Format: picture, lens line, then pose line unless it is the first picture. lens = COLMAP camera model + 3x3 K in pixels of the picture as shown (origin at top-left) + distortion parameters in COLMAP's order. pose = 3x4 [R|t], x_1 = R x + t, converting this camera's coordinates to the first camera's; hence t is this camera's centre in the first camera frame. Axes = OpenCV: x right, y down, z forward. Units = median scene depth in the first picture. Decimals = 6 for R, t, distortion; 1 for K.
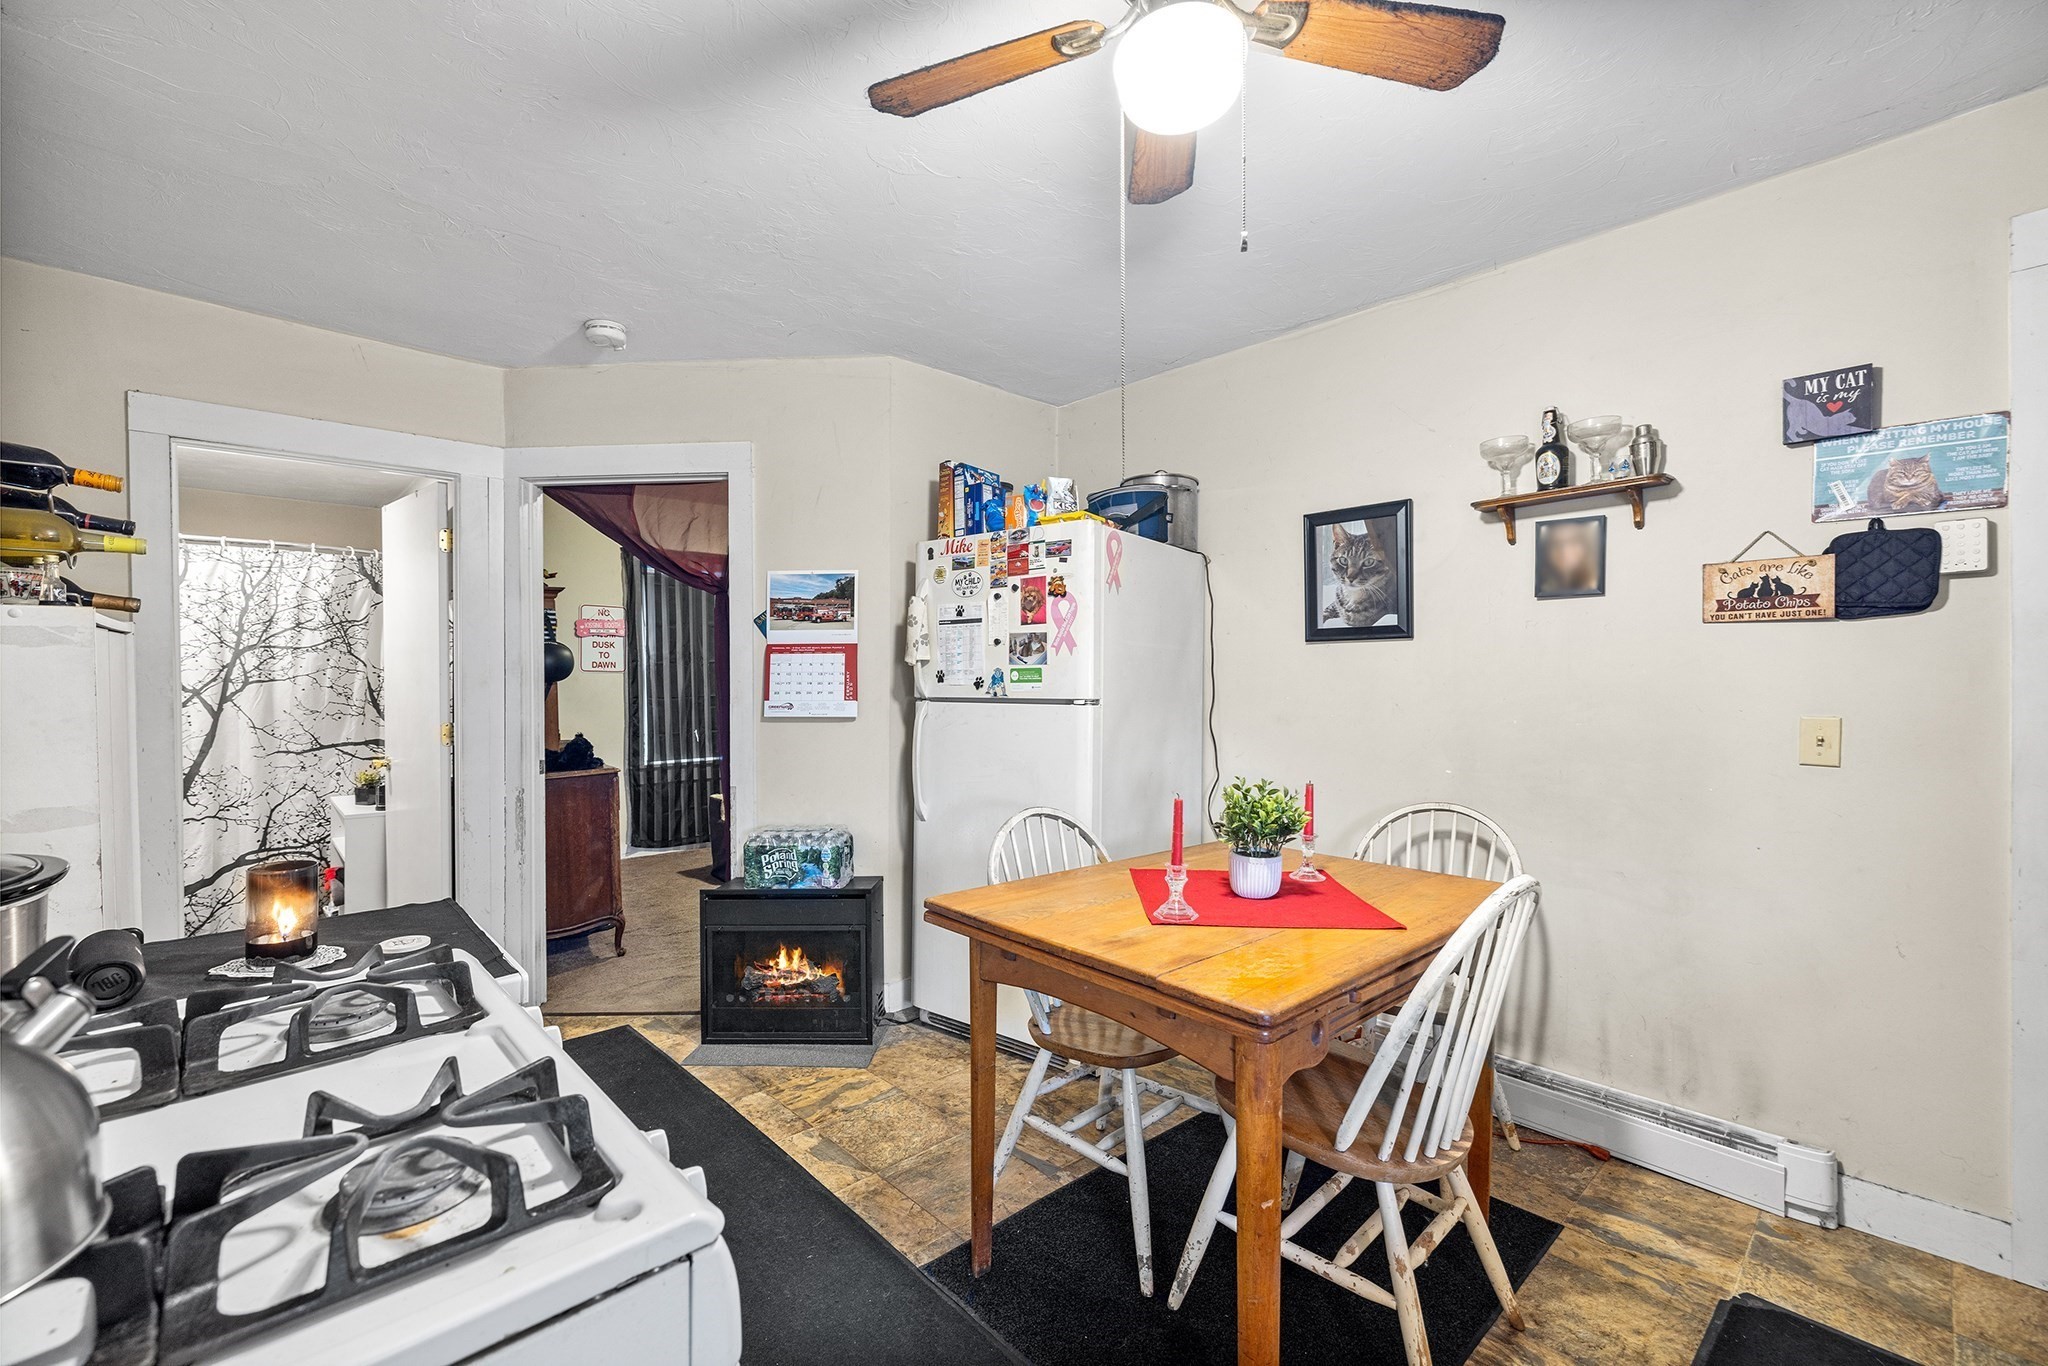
lens RADIAL K [[861.4, 0, 1008.1], [0, 861.4, 681.2], [0, 0, 1]] dist [0.004030, 0.000814]
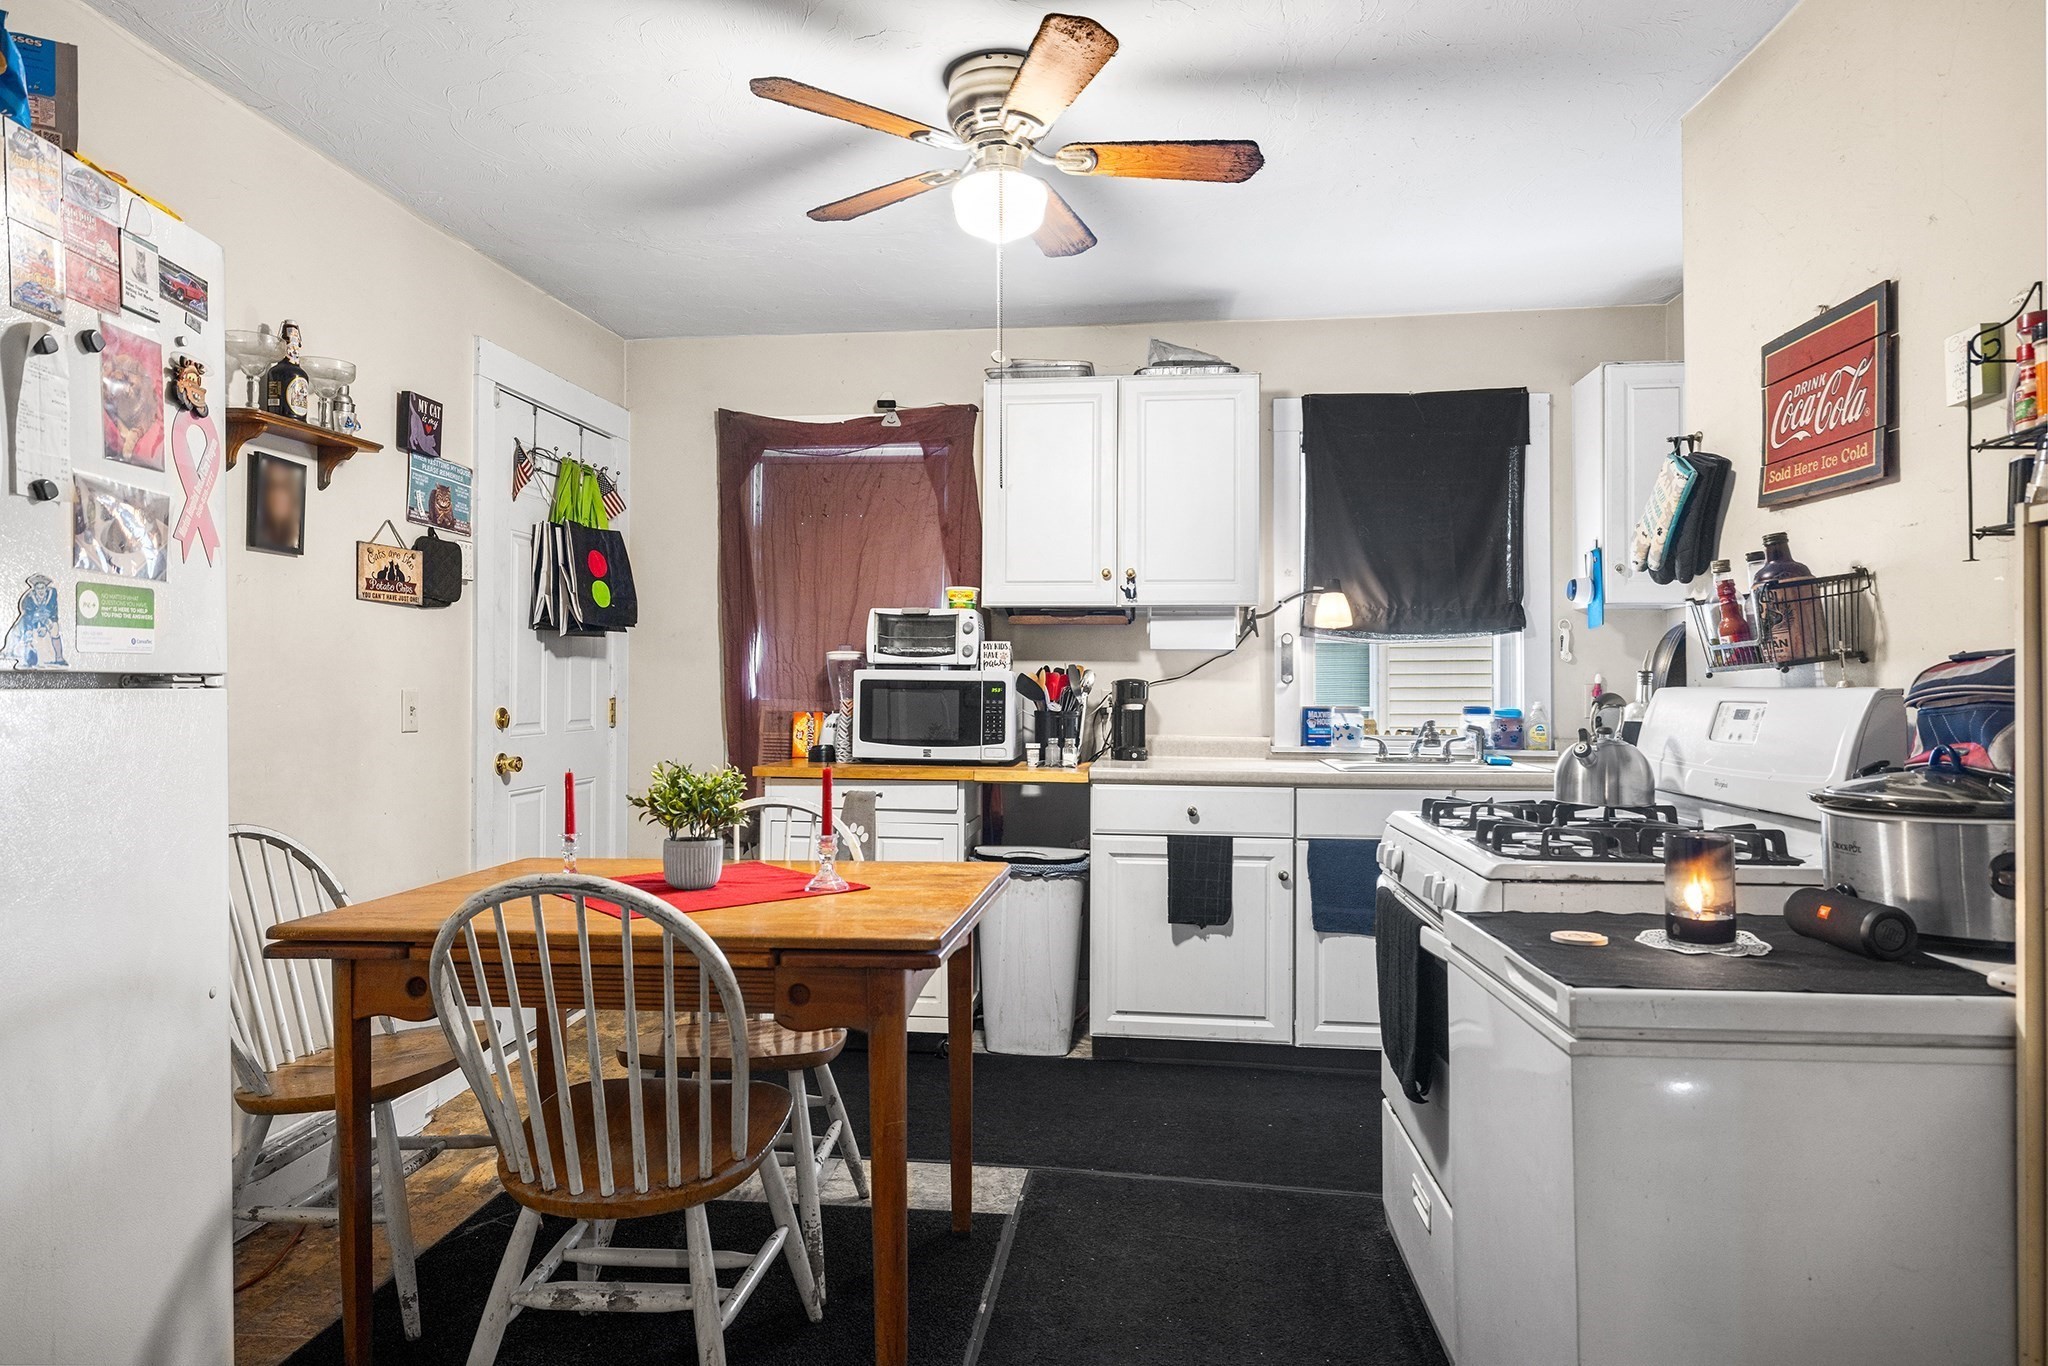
lens RADIAL K [[1221.3, 0, 1014.4], [0, 1221.3, 675.7], [0, 0, 1]] dist [0.001618, -0.000790]
pose [[-0.656921, 0.006179, 0.753934, -0.428386], [-0.000818, 0.999960, -0.008909, 0.018855], [-0.753959, -0.006469, -0.656890, 0.761774]]
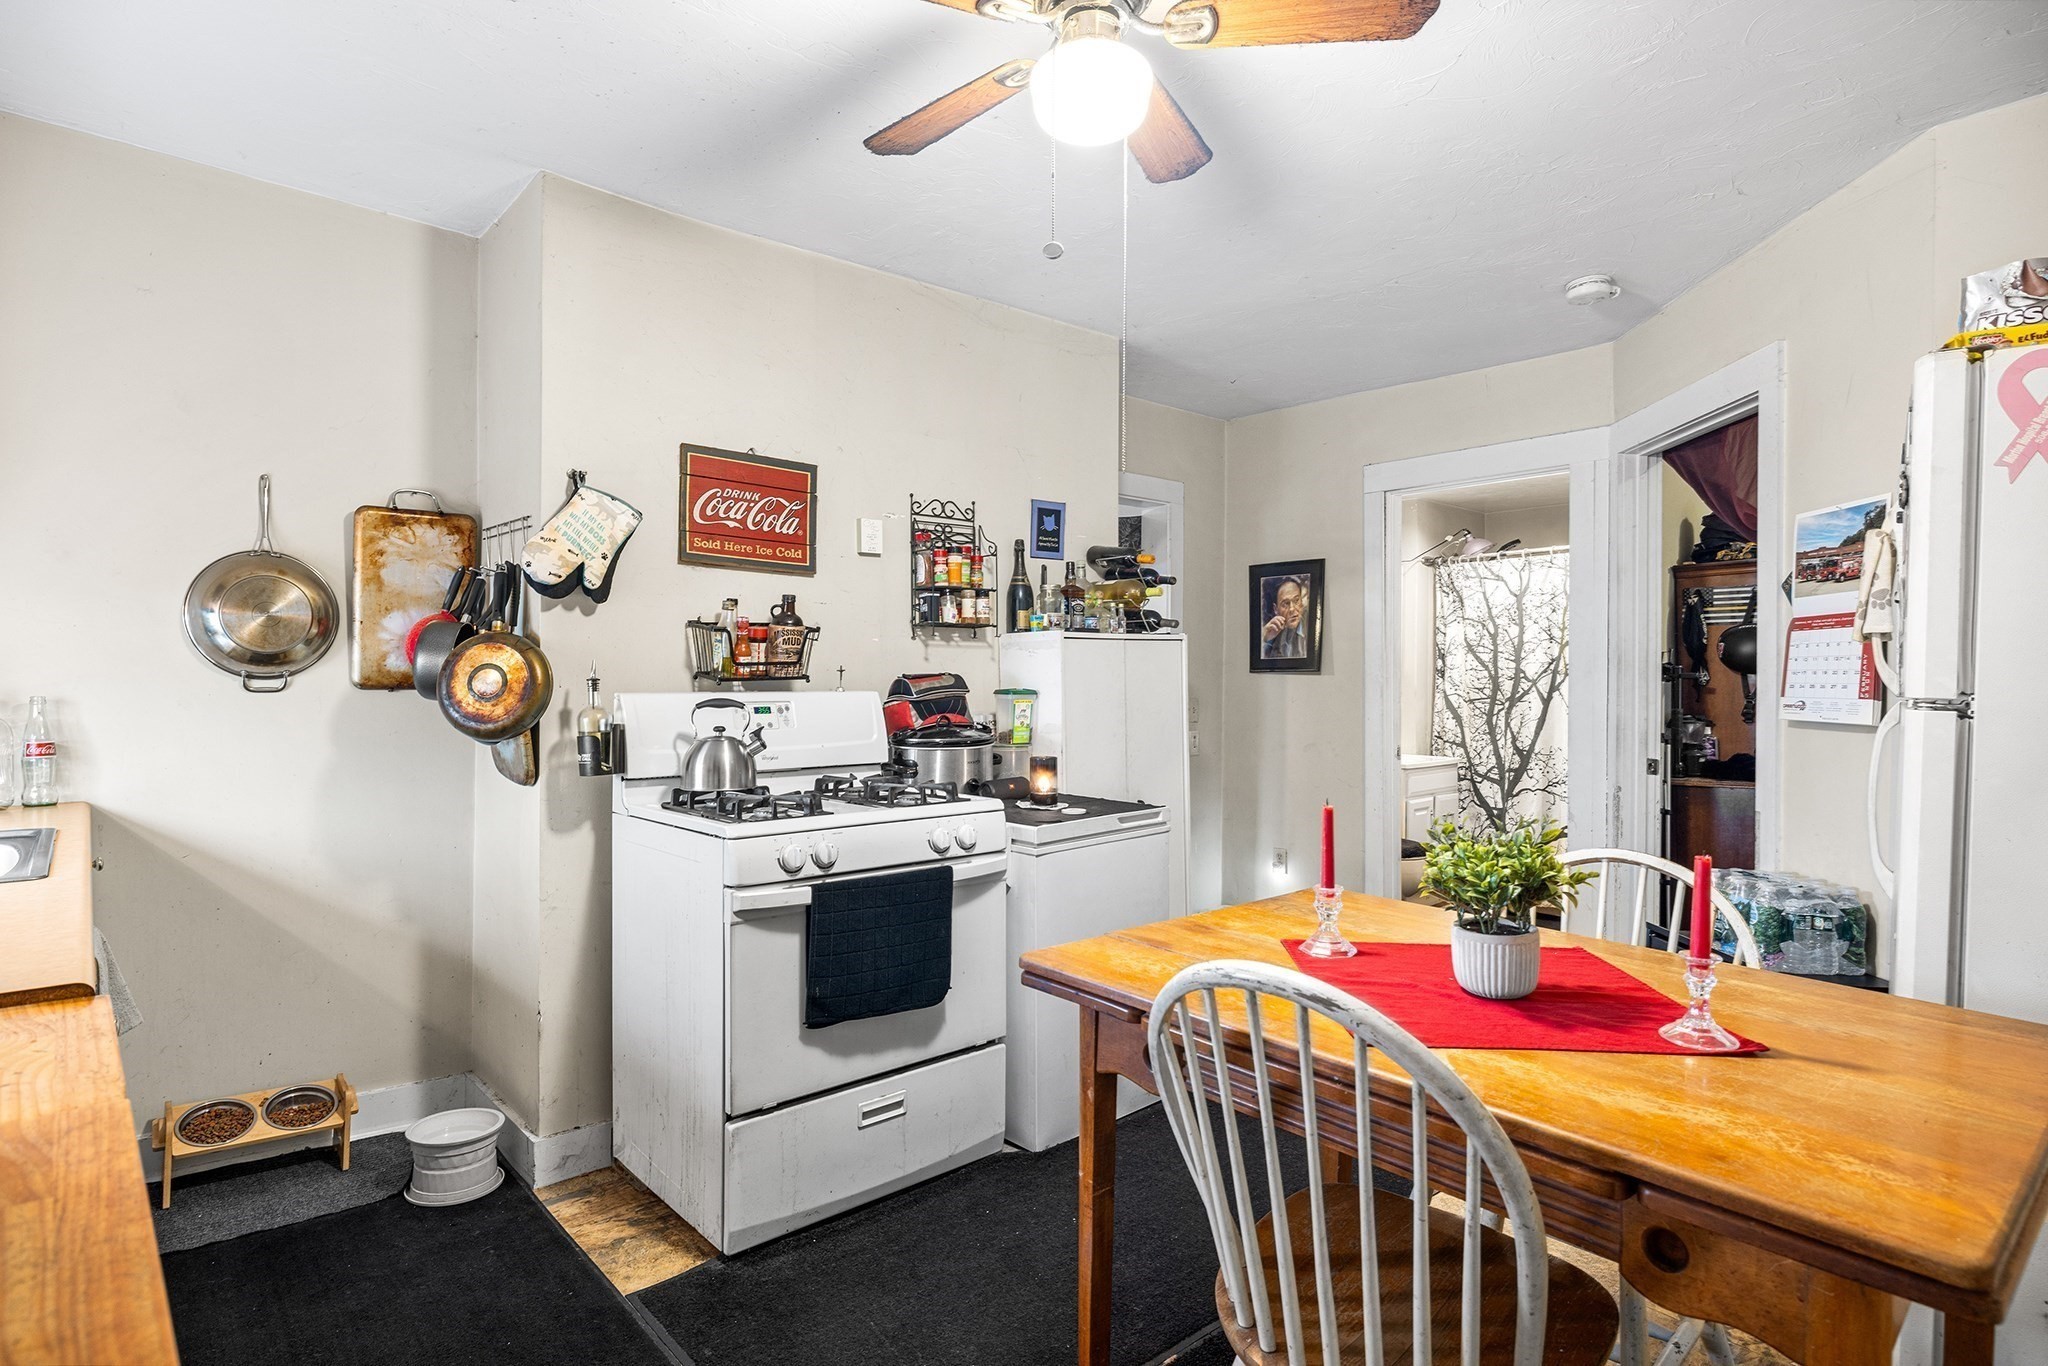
lens RADIAL K [[1069.0, 0, 1020.4], [0, 1069.0, 684.8], [0, 0, 1]] dist [0.003628, 0.000278]
pose [[-0.004706, 0.009782, -0.999941, 0.503022], [-0.006609, 0.999930, 0.009813, 0.006595], [0.999967, 0.006655, -0.004641, 0.301221]]
